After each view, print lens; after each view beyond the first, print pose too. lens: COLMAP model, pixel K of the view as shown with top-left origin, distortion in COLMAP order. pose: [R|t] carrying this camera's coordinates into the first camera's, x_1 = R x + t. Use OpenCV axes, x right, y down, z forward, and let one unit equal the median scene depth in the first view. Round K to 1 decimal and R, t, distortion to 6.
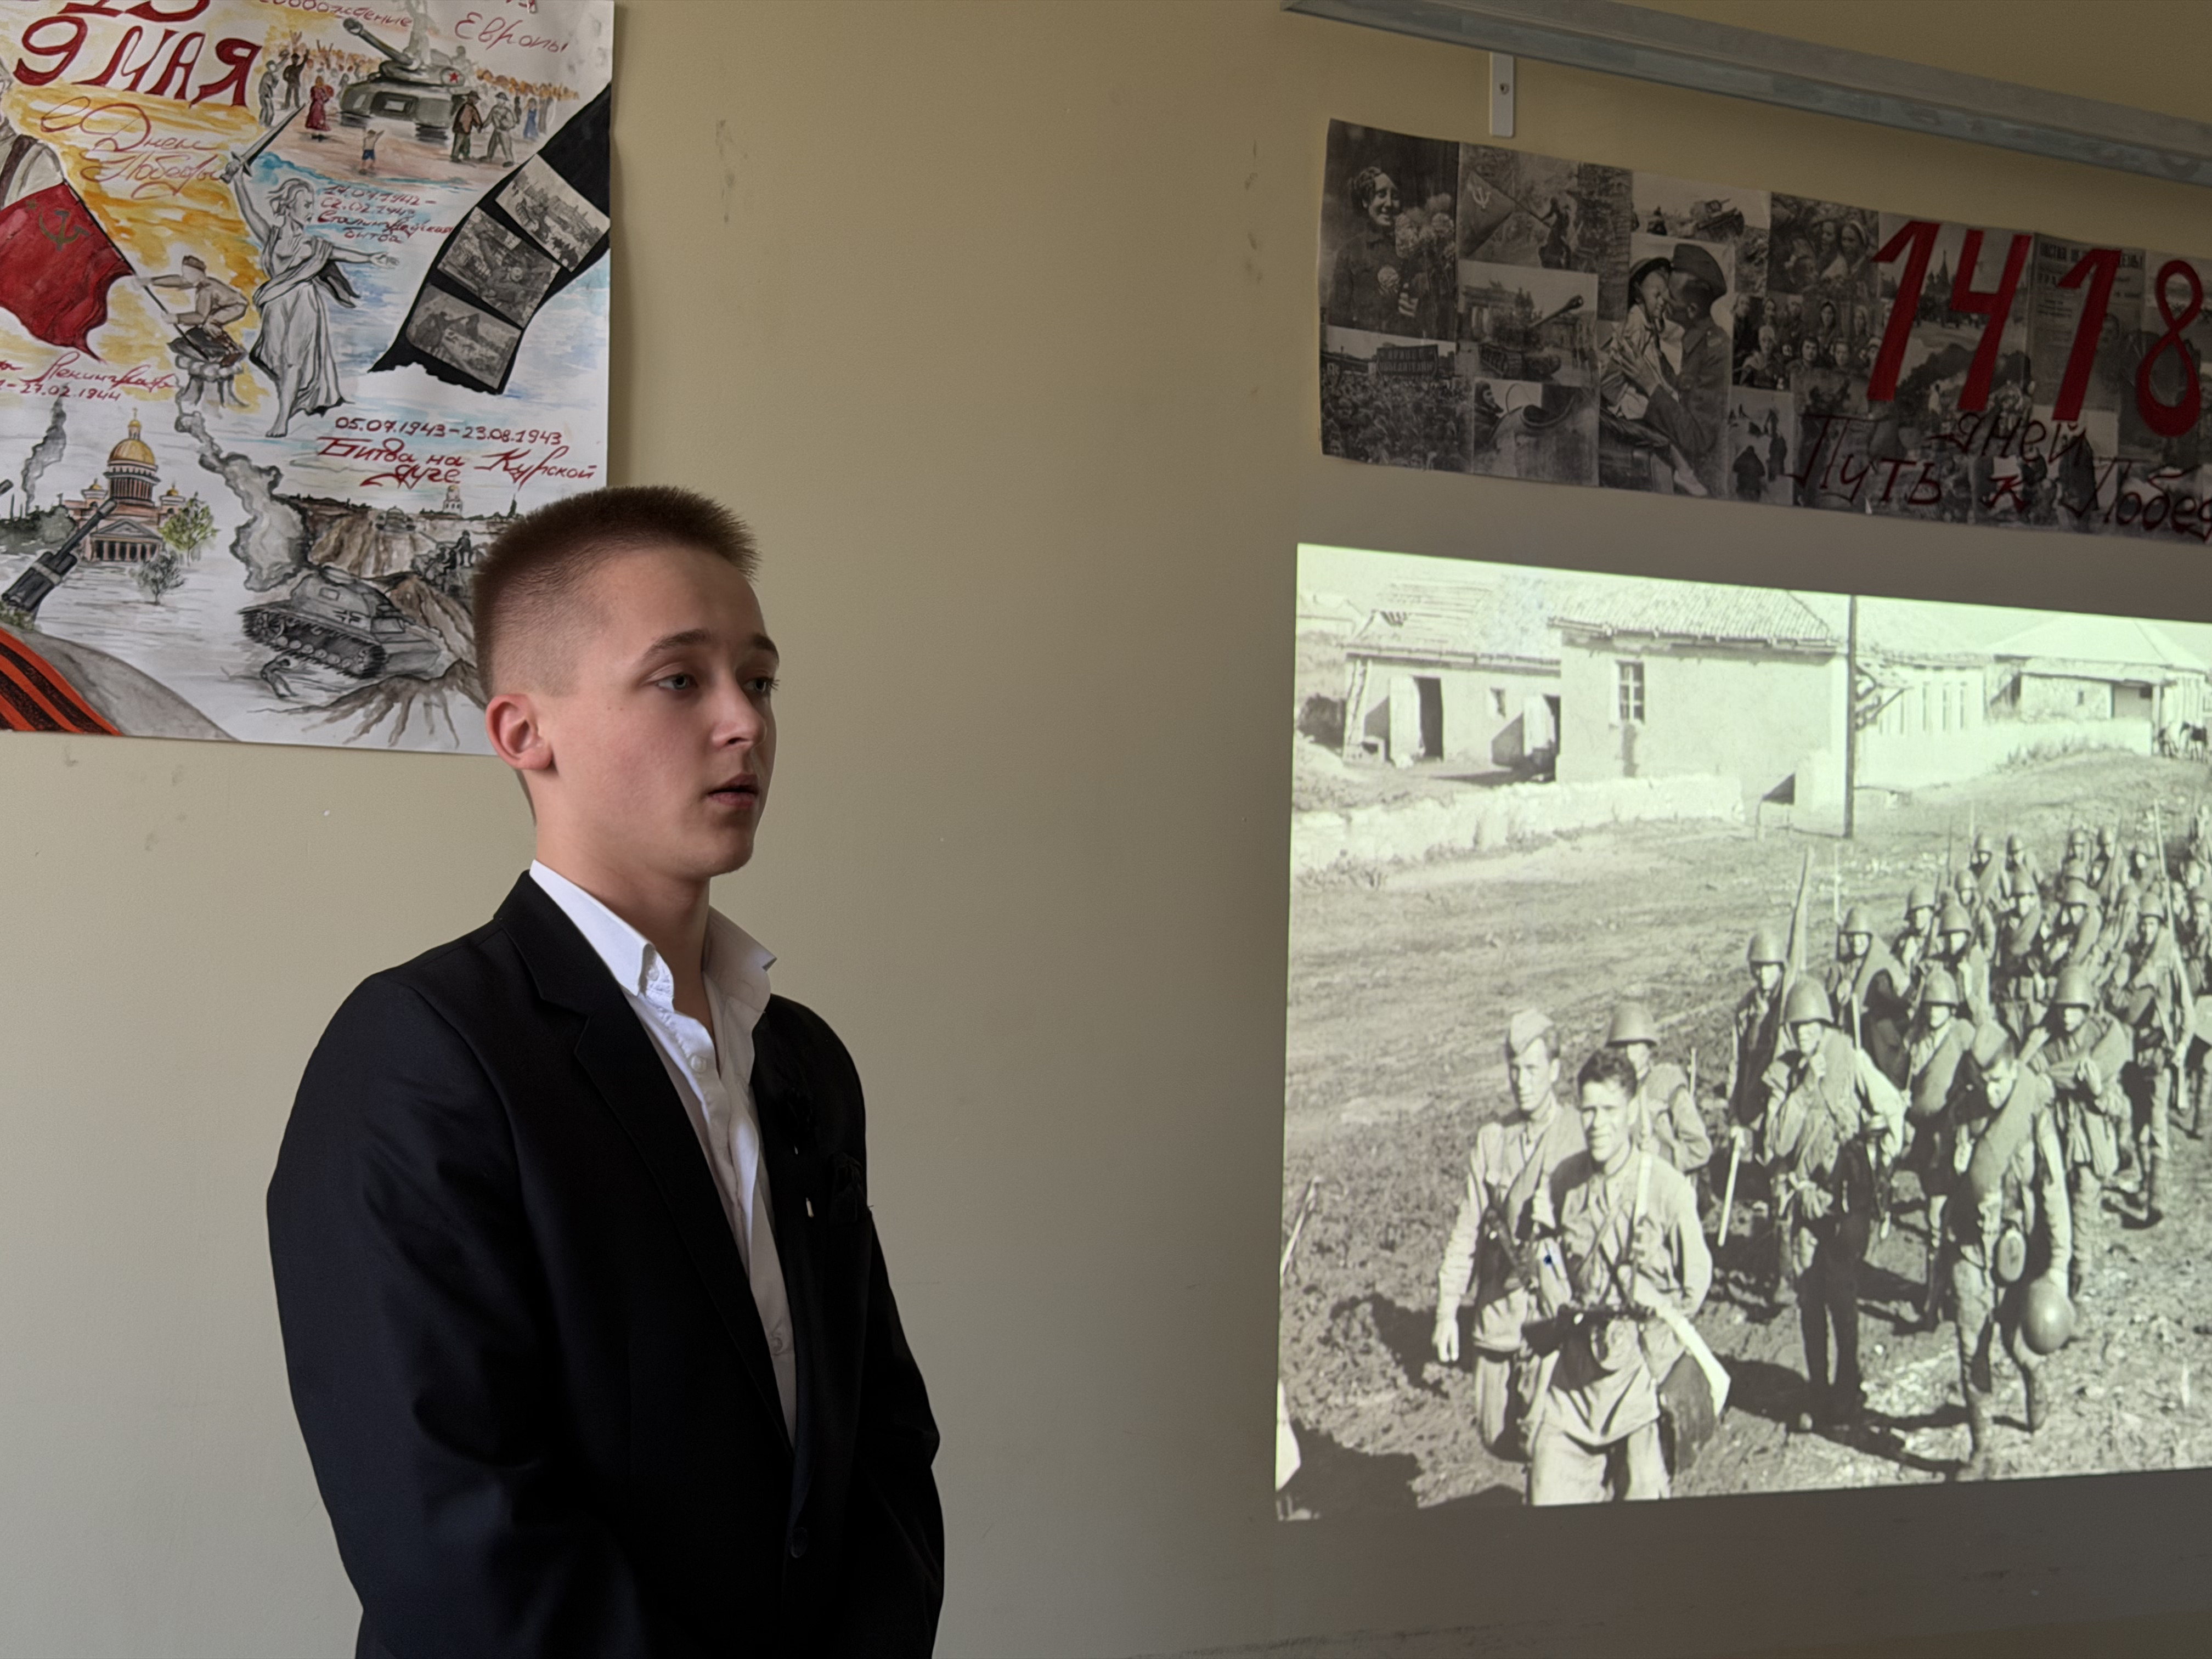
lens RADIAL K [[3062.8, 0, 1102.5], [0, 3062.8, 839.9], [0, 0, 1]] dist [0.183457, -0.387219]
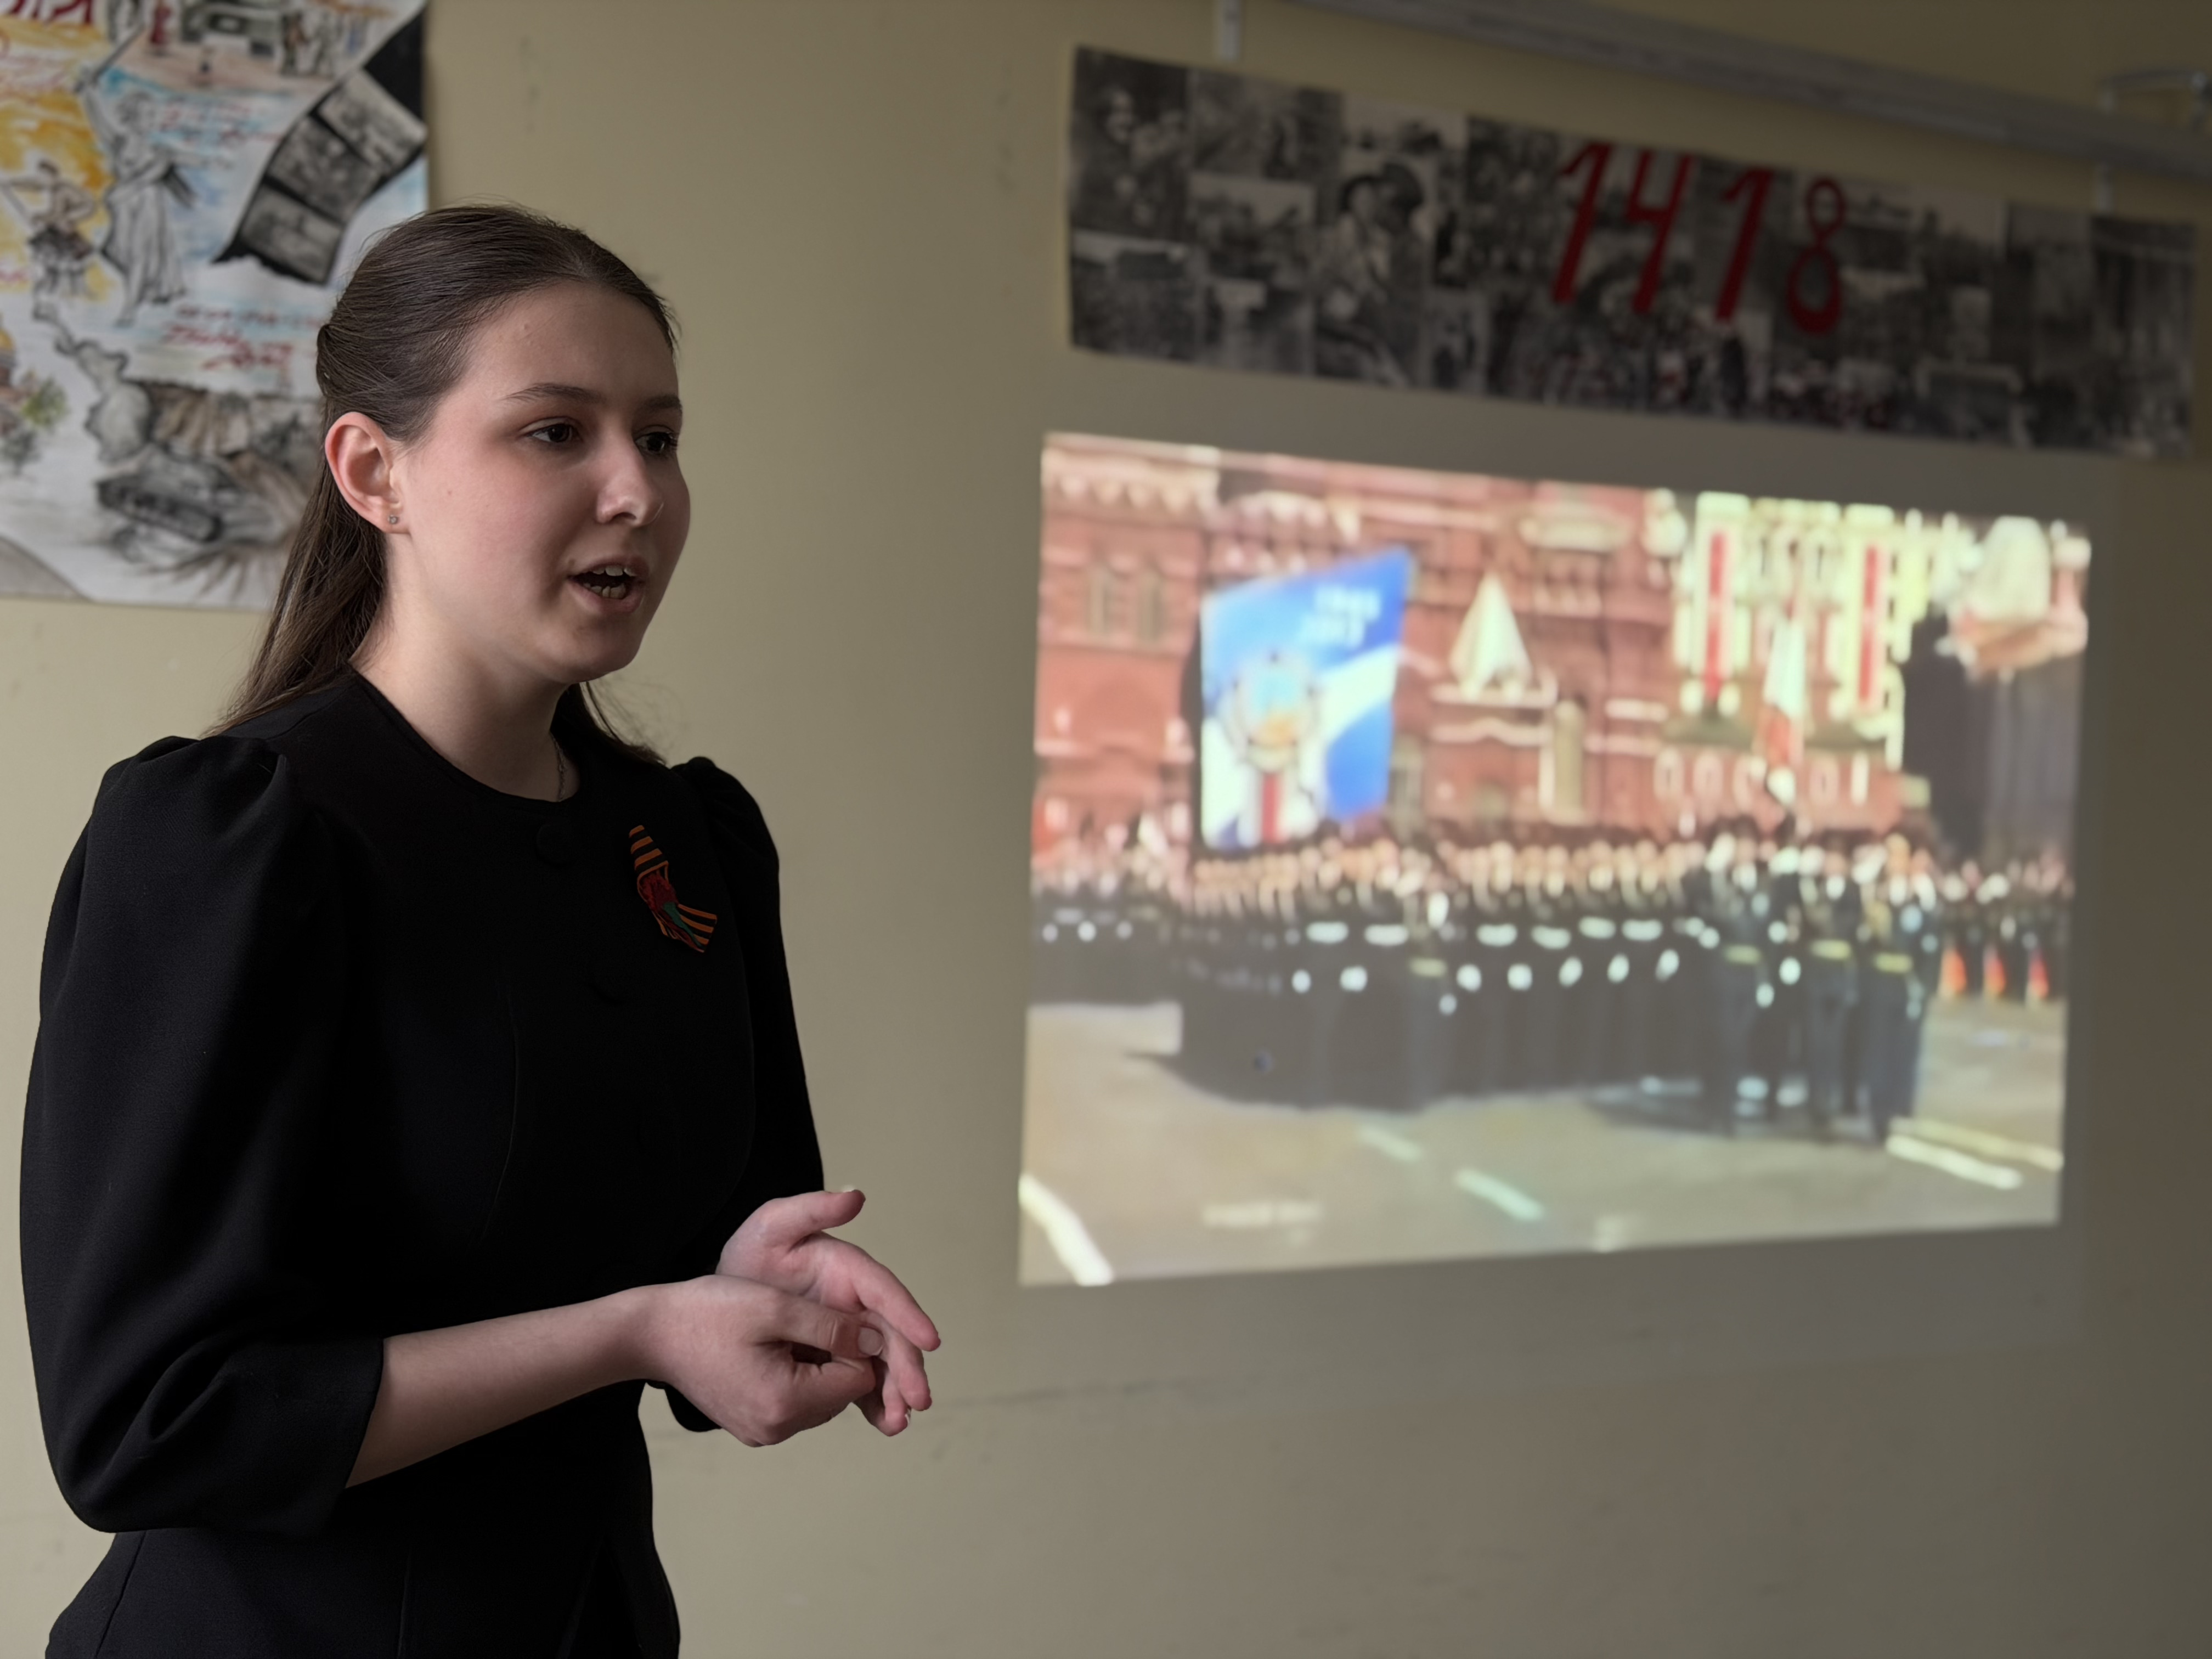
lens RADIAL K [[3135.9, 0, 1145.6], [0, 3135.9, 825.5], [0, 0, 1]] dist [0.195600, -0.459089]
pose [[0.995568, 0.002185, 0.094021, -0.008656], [-0.006835, 0.998767, 0.049164, -0.009094], [-0.093798, -0.049589, 0.994356, -0.171528]]
